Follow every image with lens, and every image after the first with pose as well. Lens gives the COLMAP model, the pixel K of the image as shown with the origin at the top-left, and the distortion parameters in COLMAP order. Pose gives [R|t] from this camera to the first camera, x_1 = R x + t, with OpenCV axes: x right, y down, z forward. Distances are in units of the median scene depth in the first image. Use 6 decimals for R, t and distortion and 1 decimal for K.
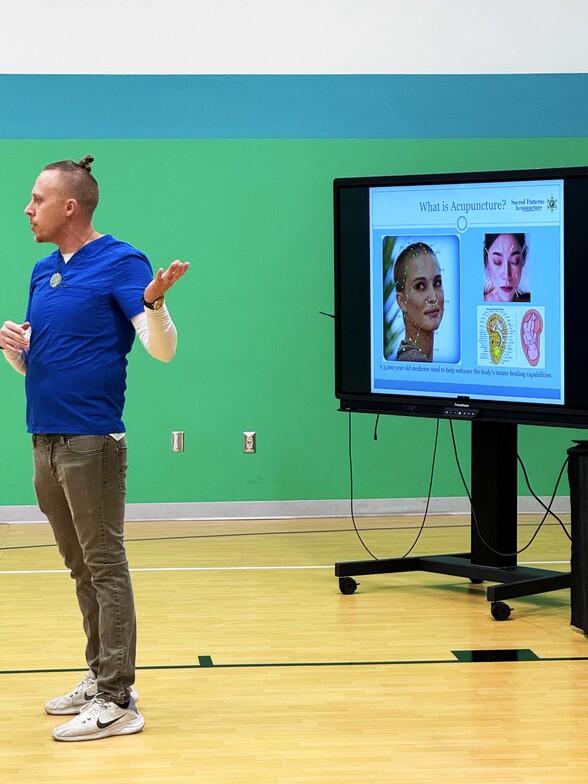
lens RADIAL K [[2423.7, 0, 294.0], [0, 2423.7, 392.0], [0, 0, 1]] dist [-0.013176, -0.210348]
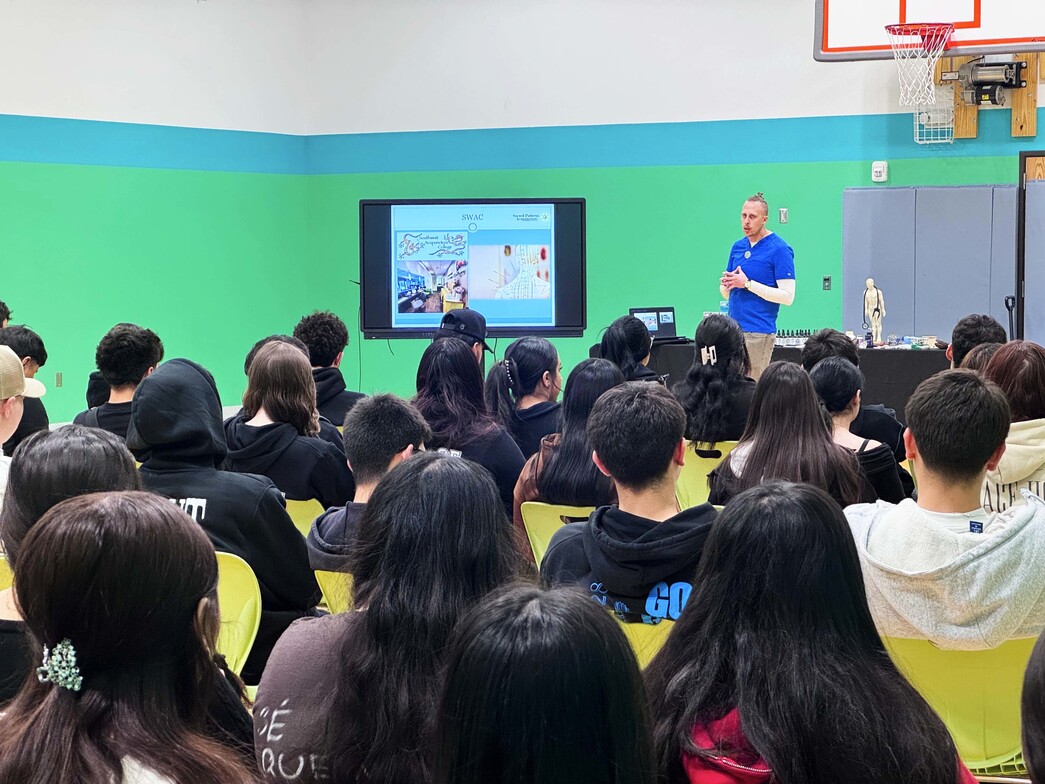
lens RADIAL K [[2364.0, 0, 522.5], [0, 2364.0, 392.0], [0, 0, 1]] dist [-0.107447, 4.760340]
pose [[0.586967, -0.049352, 0.808105, -1.301005], [0.048433, 0.998493, 0.025799, 0.007646], [-0.808161, 0.023996, 0.588473, -0.039303]]
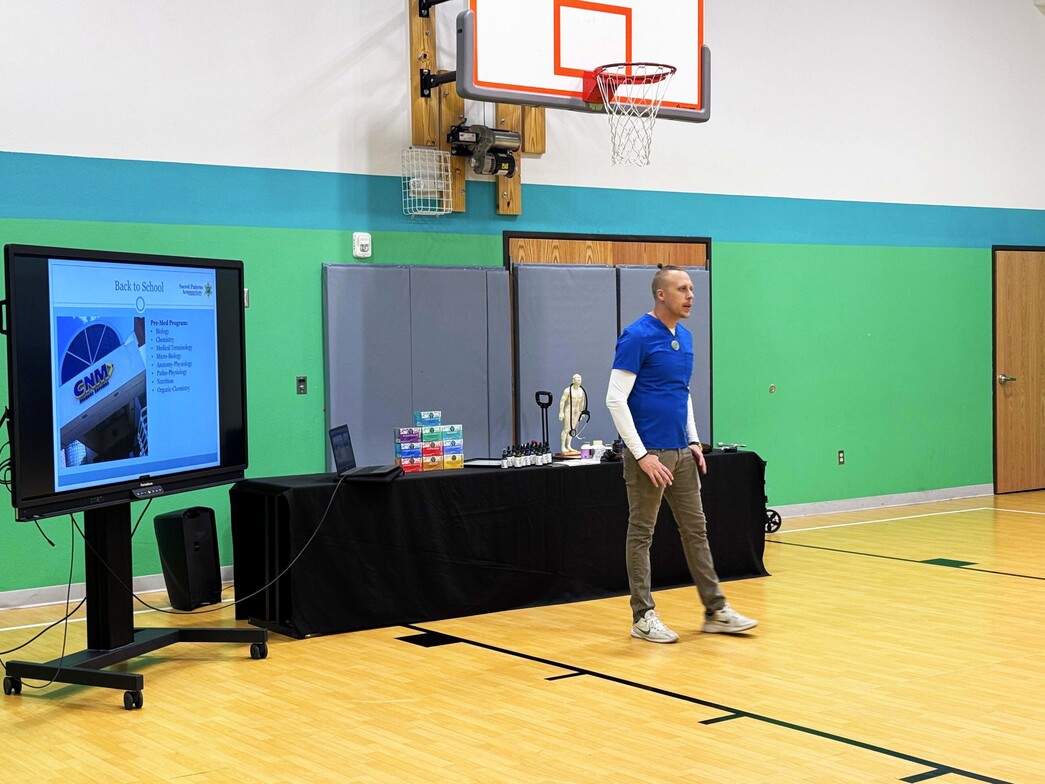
lens RADIAL K [[1609.3, 0, 522.5], [0, 1609.3, 392.0], [0, 0, 1]] dist [0.179191, -0.050662]
pose [[-0.526674, -0.018304, 0.849870, -0.586275], [0.066705, 0.995795, 0.062785, -0.064755], [-0.847446, 0.089758, -0.523239, 1.217357]]
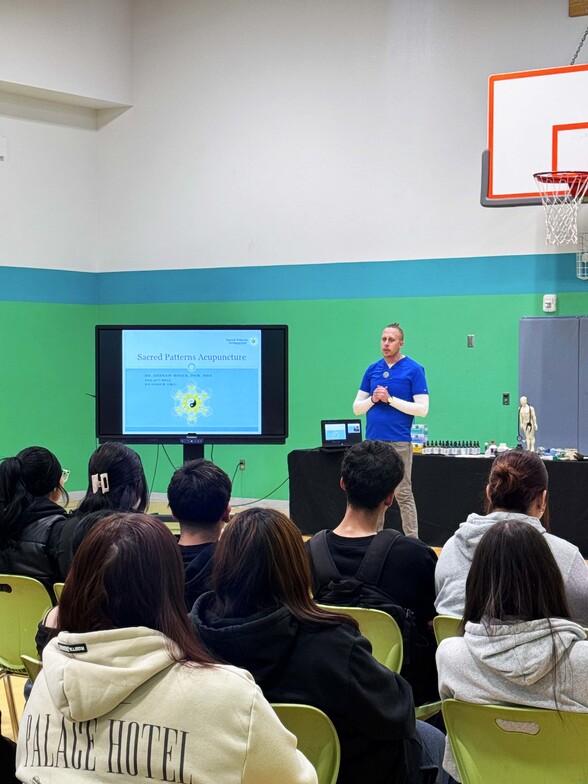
lens RADIAL K [[1657.3, 0, 294.0], [0, 1657.3, 392.0], [0, 0, 1]] dist [0.200946, 0.028157]
pose [[0.659736, -0.005924, 0.751474, -0.932318], [0.037969, 0.998955, -0.025460, 0.006209], [-0.750538, 0.045329, 0.659271, 0.003654]]
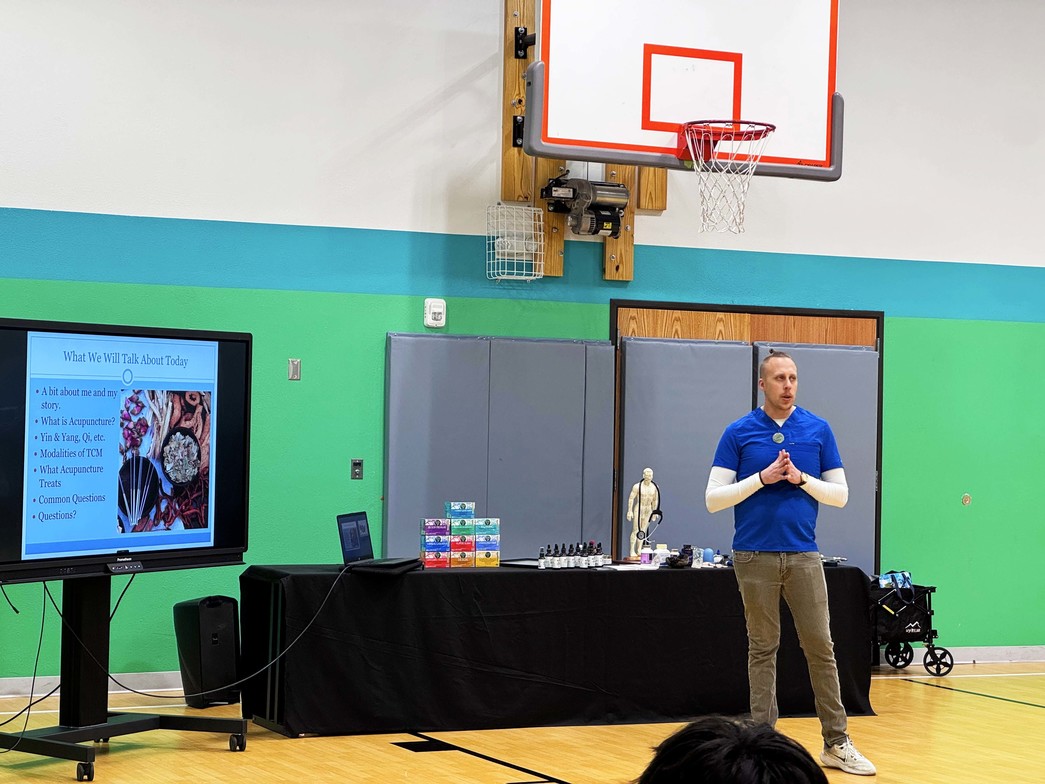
lens RADIAL K [[2387.7, 0, 505.2], [0, 2387.7, 349.7], [0, 0, 1]] dist [-0.216905, 6.415997]
pose [[-0.359169, 0.021948, 0.933014, -0.900286], [0.035904, 0.999308, -0.009686, -0.065240], [-0.932581, 0.030020, -0.359709, 1.203314]]
